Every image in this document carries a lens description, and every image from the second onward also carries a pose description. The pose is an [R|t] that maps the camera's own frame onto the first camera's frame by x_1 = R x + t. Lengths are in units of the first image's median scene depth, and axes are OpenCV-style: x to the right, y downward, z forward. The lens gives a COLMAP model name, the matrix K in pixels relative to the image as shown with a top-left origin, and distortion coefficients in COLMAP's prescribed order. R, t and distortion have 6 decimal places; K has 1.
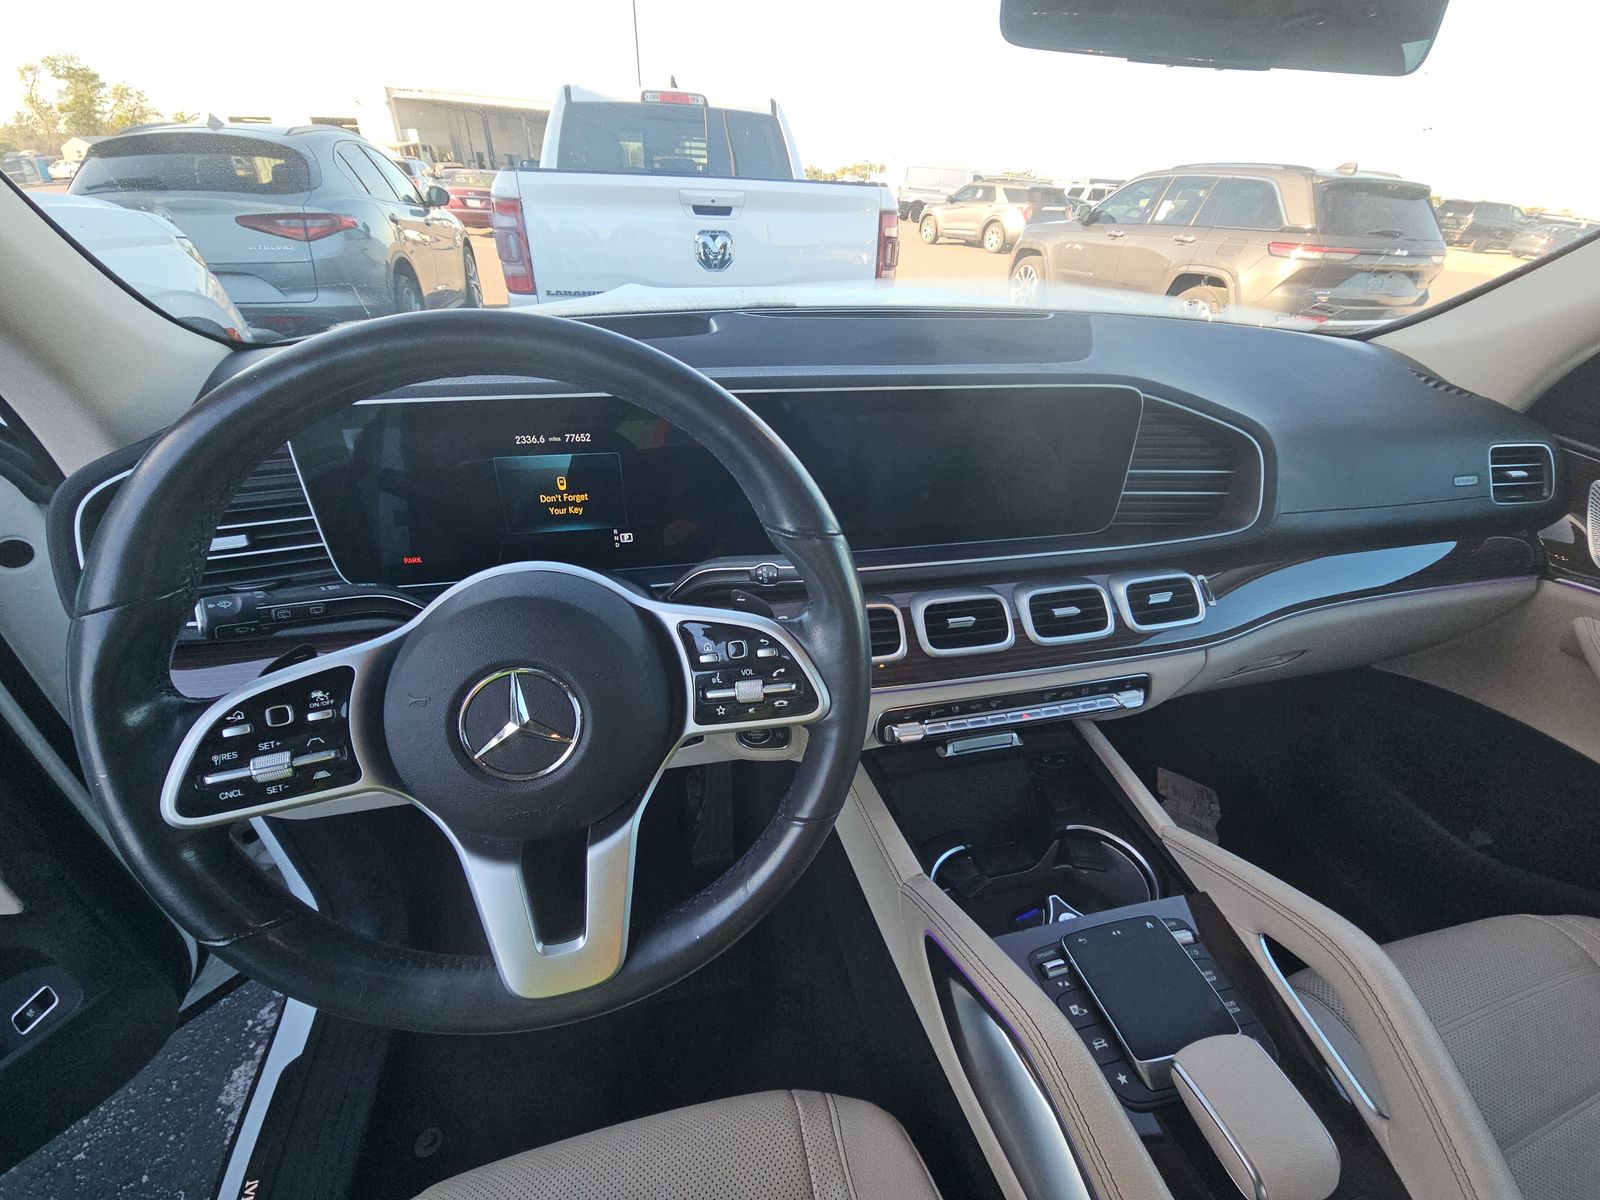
lens RADIAL K [[646.4, 0, 821.8], [0, 646.4, 594.0], [0, 0, 1]] dist [-0.002386, -0.002578]
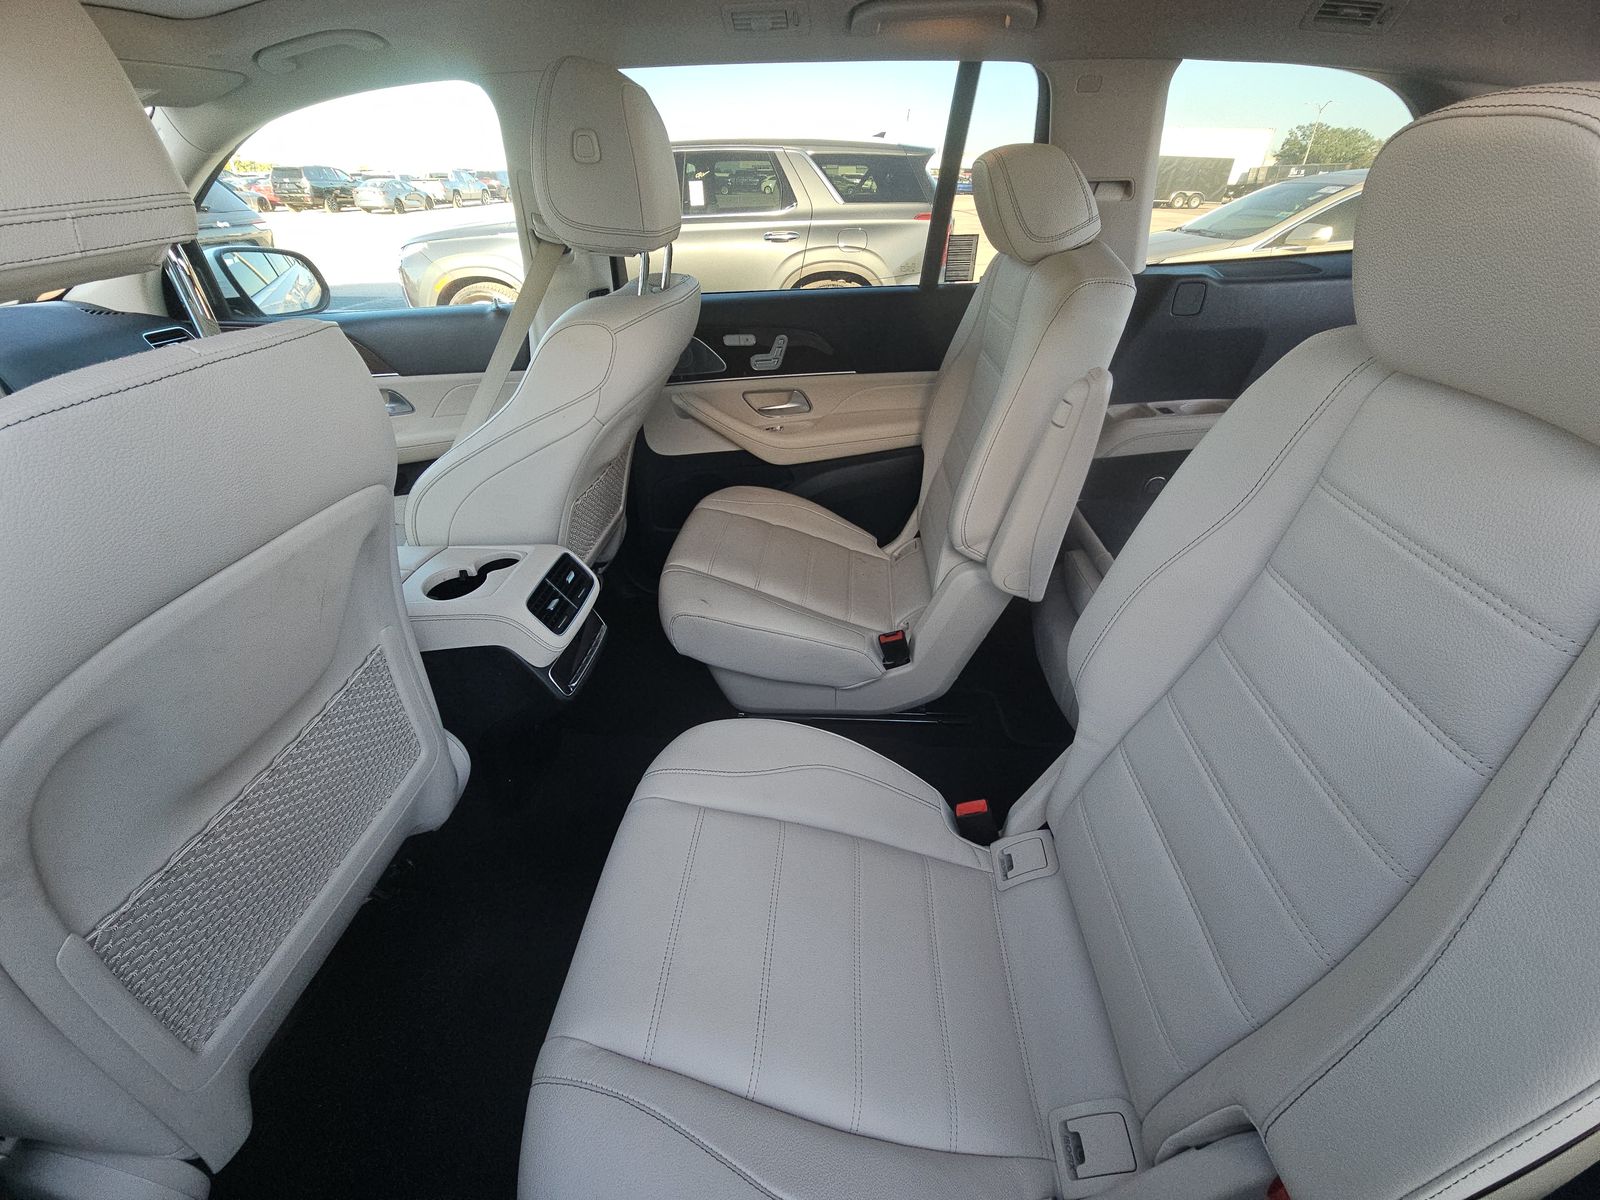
lens RADIAL K [[646.4, 0, 786.2], [0, 646.4, 592.6], [0, 0, 1]] dist [-0.002386, -0.002578]
pose [[0.292382, -0.546965, 0.784437, -0.296943], [0.521937, 0.778607, 0.348359, 0.716039], [-0.801308, 0.307573, 0.513132, -1.296390]]
